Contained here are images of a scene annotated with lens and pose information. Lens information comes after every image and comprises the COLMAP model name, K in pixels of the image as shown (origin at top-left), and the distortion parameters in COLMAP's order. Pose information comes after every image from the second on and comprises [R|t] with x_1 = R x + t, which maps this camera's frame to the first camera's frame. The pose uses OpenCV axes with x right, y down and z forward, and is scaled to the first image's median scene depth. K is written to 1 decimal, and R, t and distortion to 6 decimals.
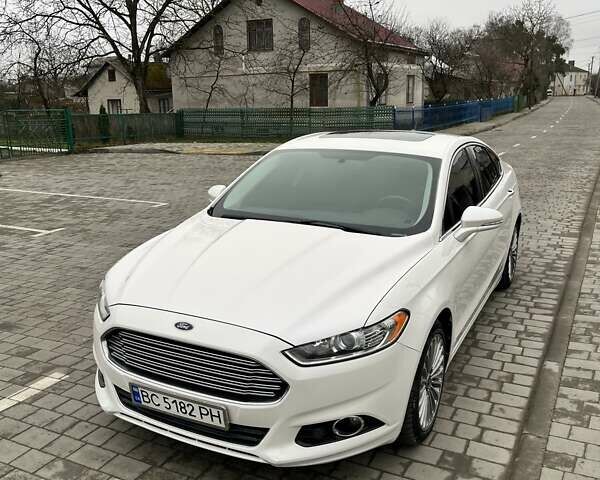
lens RADIAL K [[610.8, 0, 295.0], [0, 610.8, 237.6], [0, 0, 1]] dist [0.031678, 0.000000]
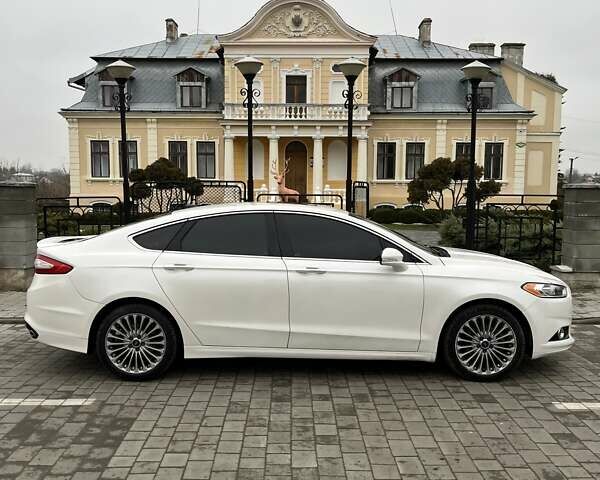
lens RADIAL K [[610.8, 0, 290.4], [0, 610.8, 235.9], [0, 0, 1]] dist [0.031678, 0.000000]
pose [[-0.461032, -0.060175, 0.885341, -1.470999], [0.203424, 0.963963, 0.171450, -0.481590], [-0.863753, 0.259143, -0.432176, 2.362959]]
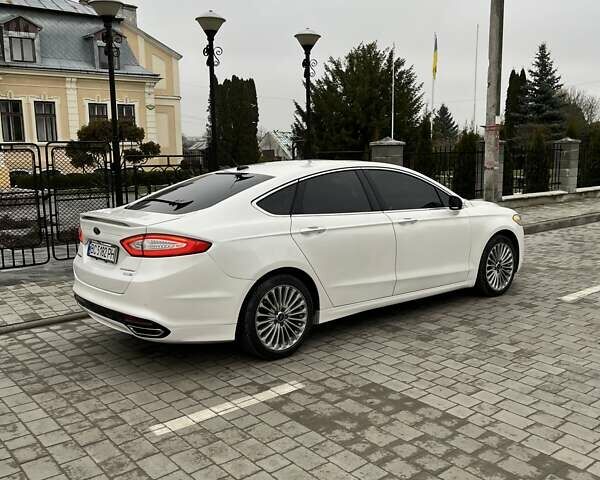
lens RADIAL K [[610.8, 0, 298.3], [0, 610.8, 244.8], [0, 0, 1]] dist [0.031678, 0.000000]
pose [[-0.918917, -0.035065, 0.392888, -0.475954], [0.115986, 0.927987, 0.354100, -0.696115], [-0.377012, 0.370958, -0.848677, 3.264550]]
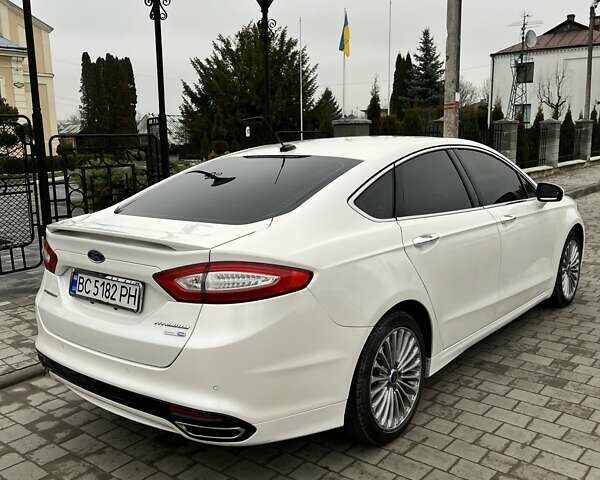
lens RADIAL K [[610.8, 0, 293.8], [0, 610.8, 241.6], [0, 0, 1]] dist [0.031678, 0.000000]
pose [[-0.977843, -0.008612, 0.209160, 0.093175], [0.075471, 0.917457, 0.390610, -0.596725], [-0.195259, 0.397741, -0.896480, 2.897702]]
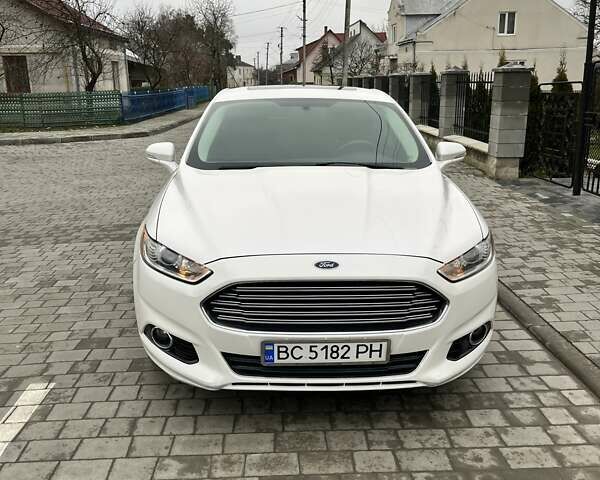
lens RADIAL K [[610.8, 0, 301.4], [0, 610.8, 238.1], [0, 0, 1]] dist [0.031678, 0.000000]
pose [[0.869012, -0.120727, 0.479836, -0.575744], [0.115114, 0.992496, 0.041234, 0.055169], [-0.481214, 0.019403, 0.876388, 0.185535]]
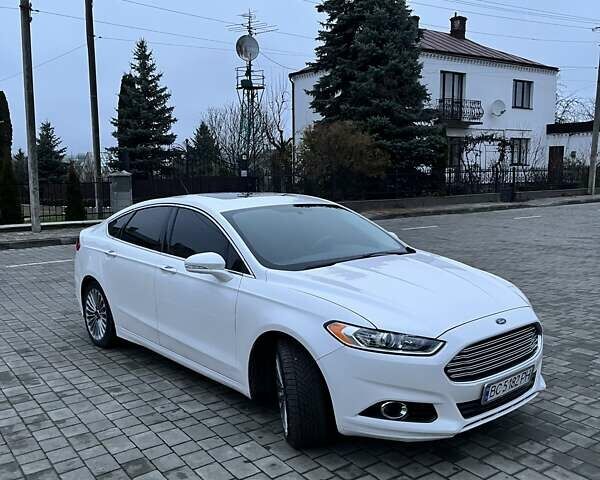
lens RADIAL K [[610.8, 0, 301.3], [0, 610.8, 241.4], [0, 0, 1]] dist [0.031678, 0.000000]
pose [[0.374935, -0.111783, 0.920287, -1.345046], [0.233957, 0.971981, 0.022745, -0.132070], [-0.897044, 0.206780, 0.390582, 0.737982]]
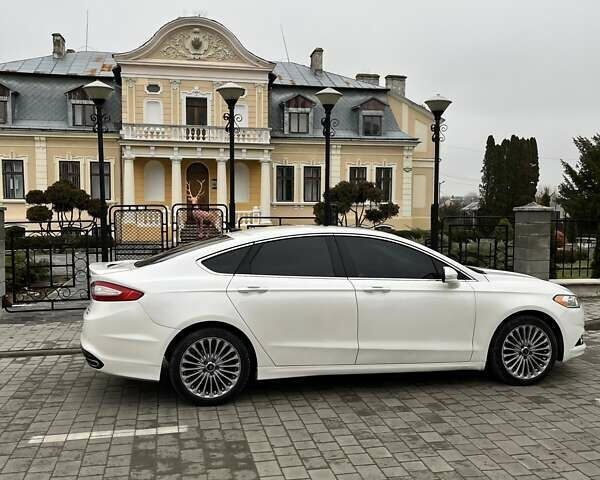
lens RADIAL K [[610.8, 0, 292.9], [0, 610.8, 238.1], [0, 0, 1]] dist [0.031678, 0.000000]
pose [[-0.633604, -0.025582, 0.773235, -1.244495], [0.181402, 0.966679, 0.180626, -0.596512], [-0.752090, 0.254712, -0.607851, 2.822363]]
